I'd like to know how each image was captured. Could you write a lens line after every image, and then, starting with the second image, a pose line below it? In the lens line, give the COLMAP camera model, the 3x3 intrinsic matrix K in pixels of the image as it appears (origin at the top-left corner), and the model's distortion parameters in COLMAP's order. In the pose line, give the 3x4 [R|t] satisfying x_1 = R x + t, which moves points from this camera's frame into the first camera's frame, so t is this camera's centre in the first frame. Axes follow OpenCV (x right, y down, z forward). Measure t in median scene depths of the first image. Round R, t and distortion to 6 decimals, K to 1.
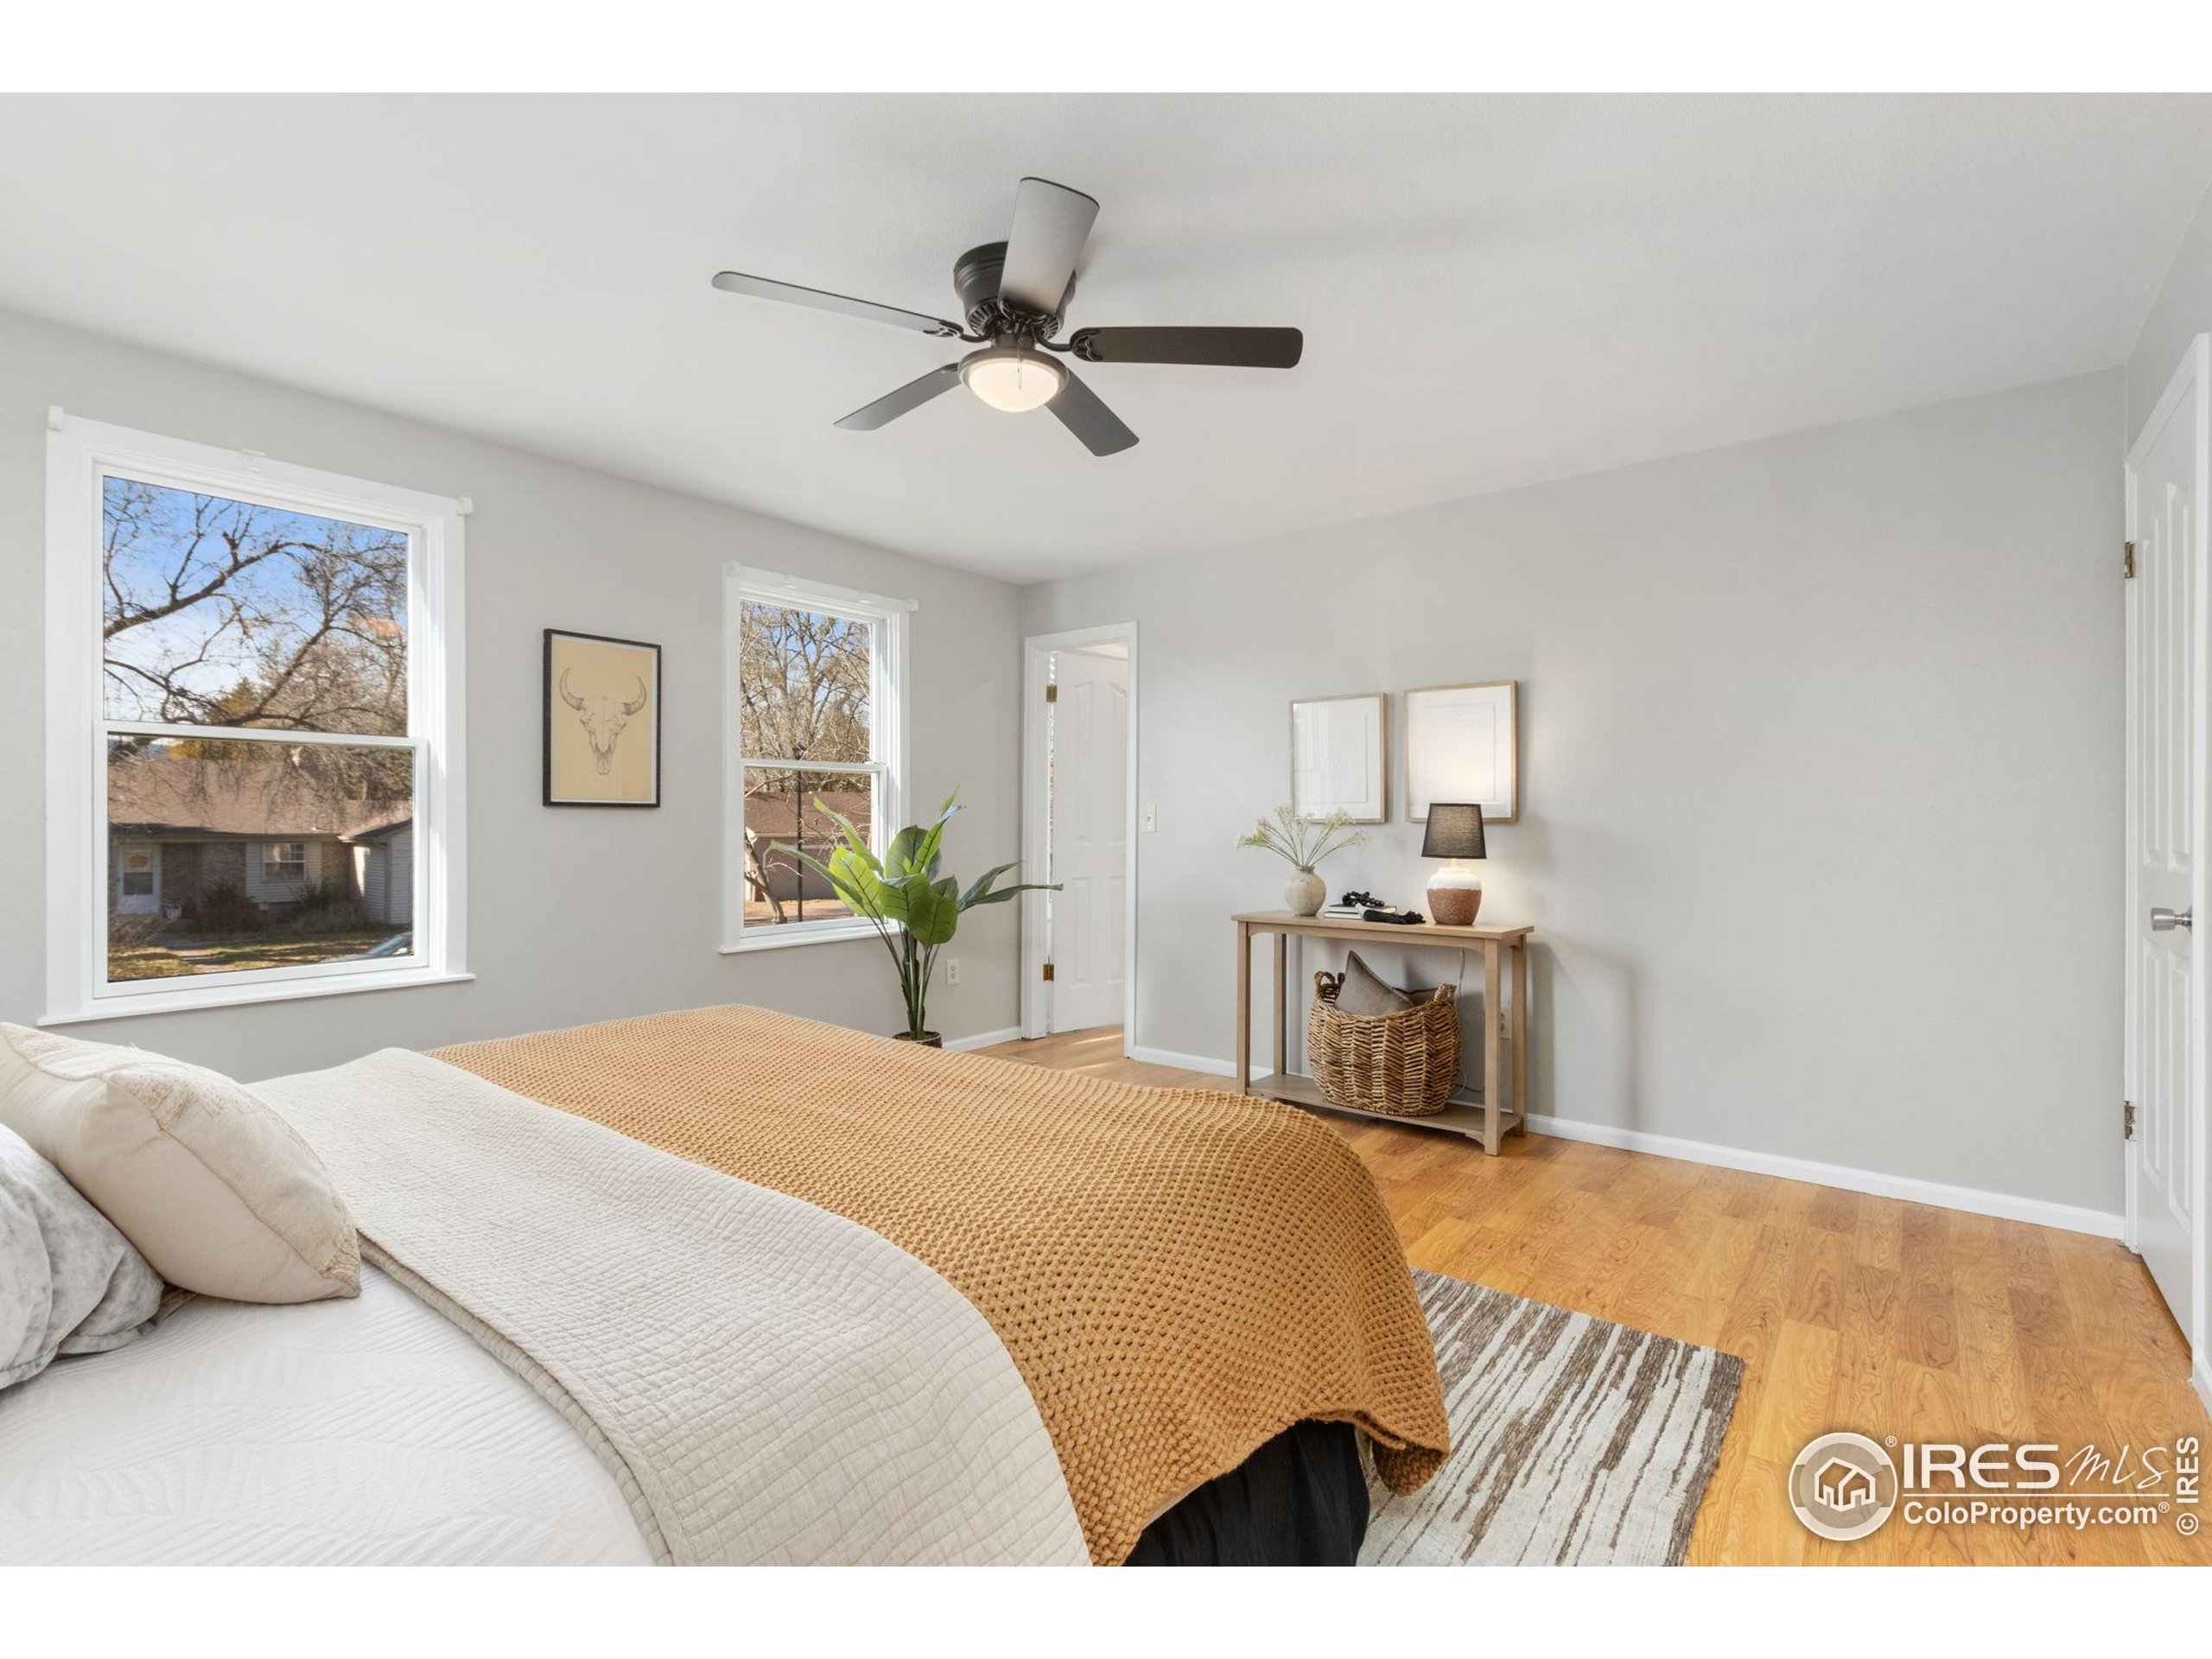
lens RADIAL K [[1015.2, 0, 1107.0], [0, 1015.2, 816.5], [0, 0, 1]] dist [0.002735, -0.000065]
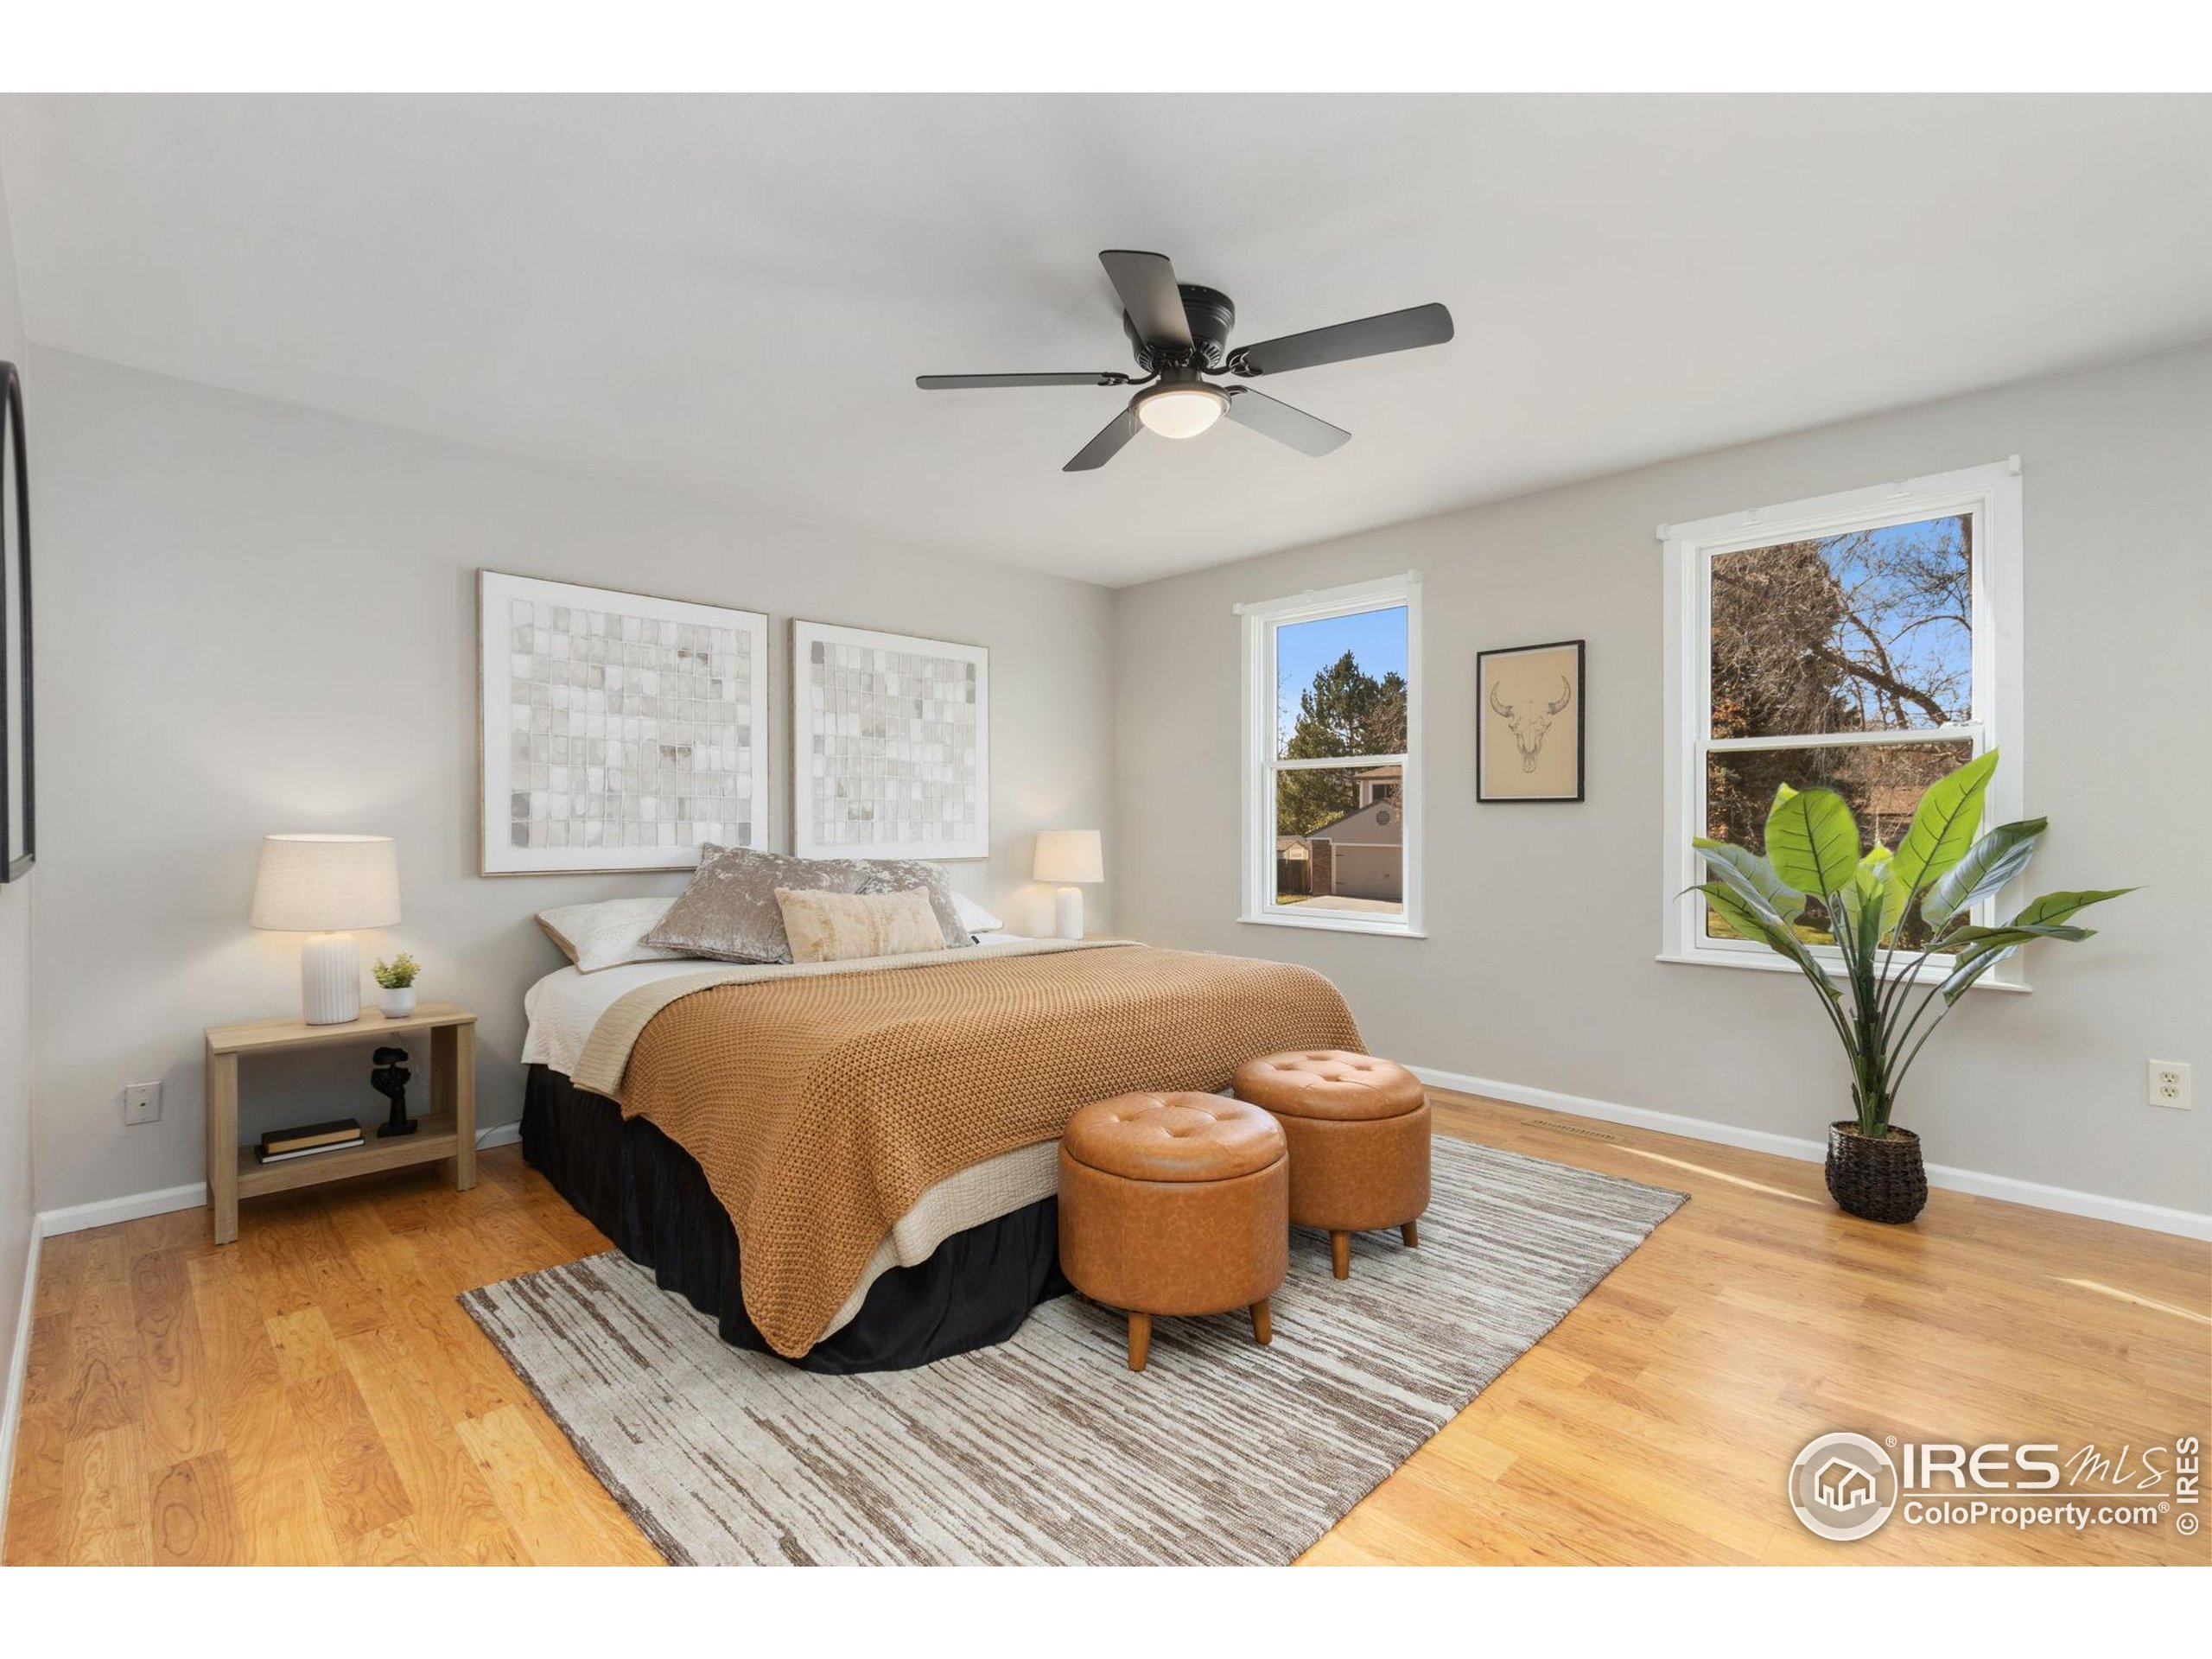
lens RADIAL K [[1015.2, 0, 1107.0], [0, 1015.2, 816.5], [0, 0, 1]] dist [0.002735, -0.000065]
pose [[-0.111704, 0.002309, -0.993739, 1.007540], [0.012742, 0.999918, 0.000891, -0.000807], [0.993660, -0.012563, -0.111724, 1.035309]]
